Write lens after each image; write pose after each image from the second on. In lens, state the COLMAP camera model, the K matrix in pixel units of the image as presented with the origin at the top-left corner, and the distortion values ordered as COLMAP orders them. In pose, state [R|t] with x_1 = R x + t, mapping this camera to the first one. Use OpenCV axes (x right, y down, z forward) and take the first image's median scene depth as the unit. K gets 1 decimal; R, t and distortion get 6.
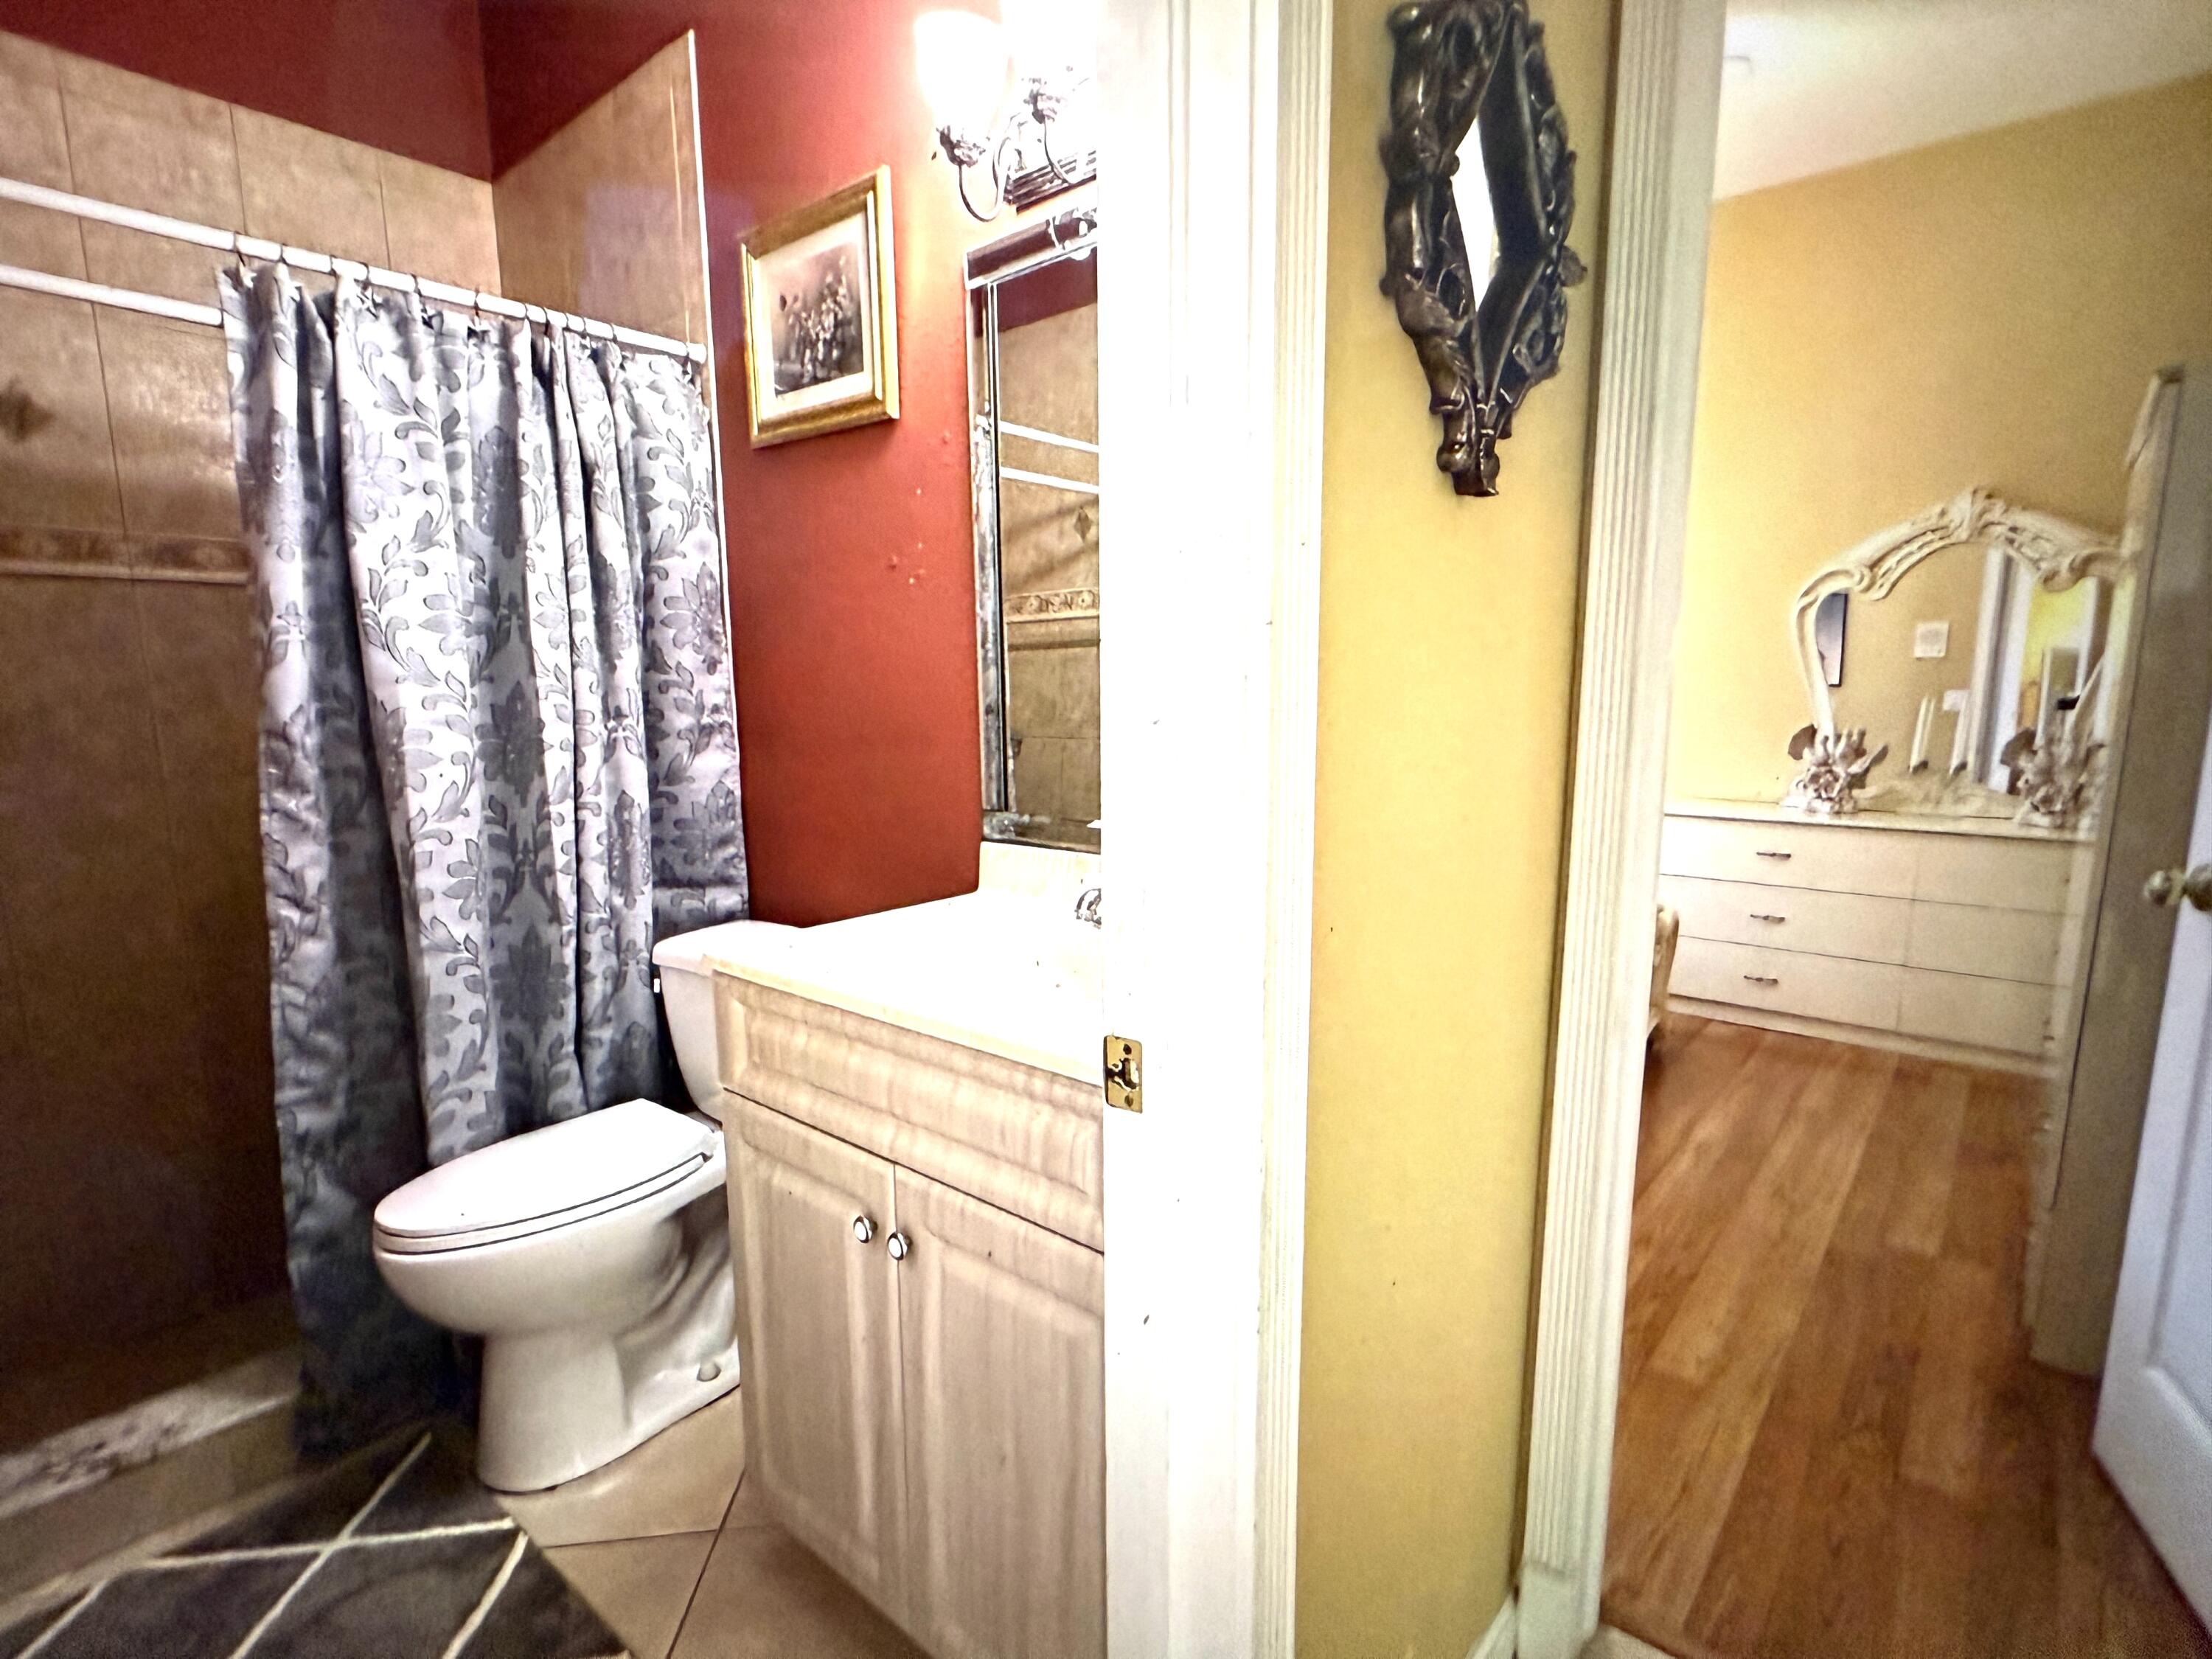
lens RADIAL K [[1036.7, 0, 1289.3], [0, 1036.7, 861.5], [0, 0, 1]] dist [-0.009566, 0.000613]
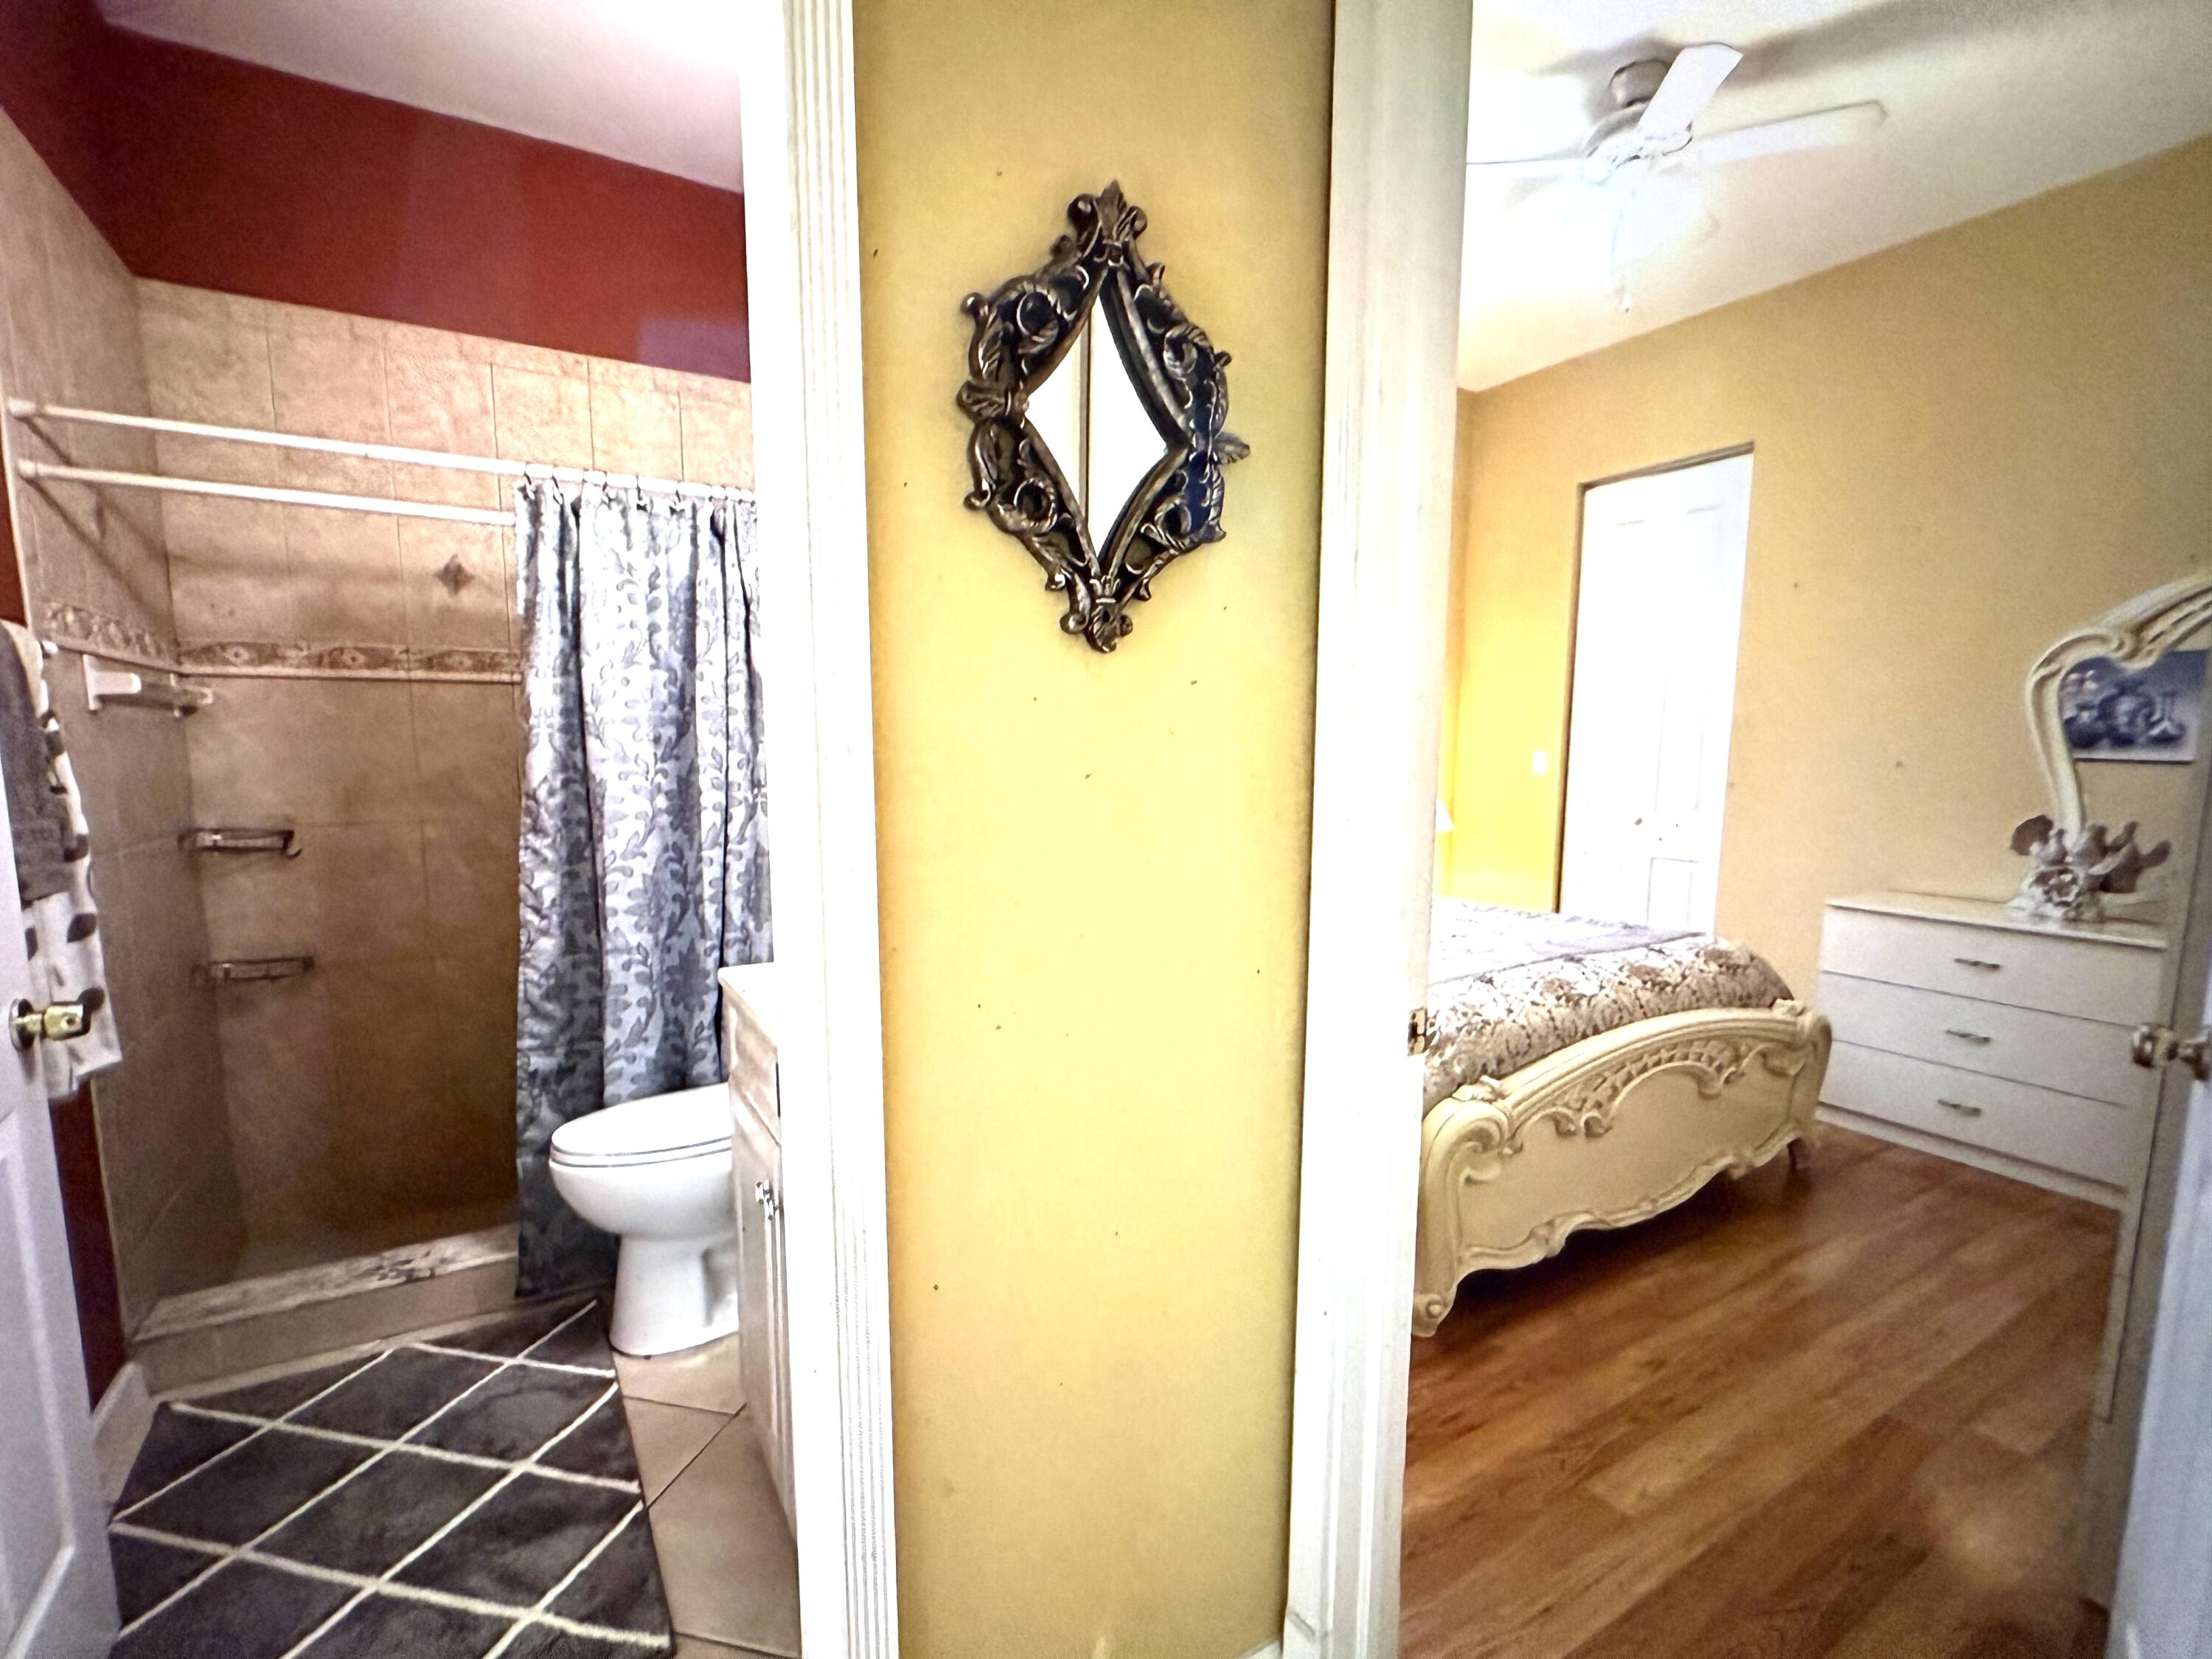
lens RADIAL K [[1021.4, 0, 1220.4], [0, 1021.4, 880.9], [0, 0, 1]] dist [-0.010417, 0.000797]
pose [[0.941193, 0.059511, -0.332586, 0.397760], [-0.069759, 0.997384, -0.018946, -0.040817], [0.330588, 0.041032, 0.942883, -0.035021]]
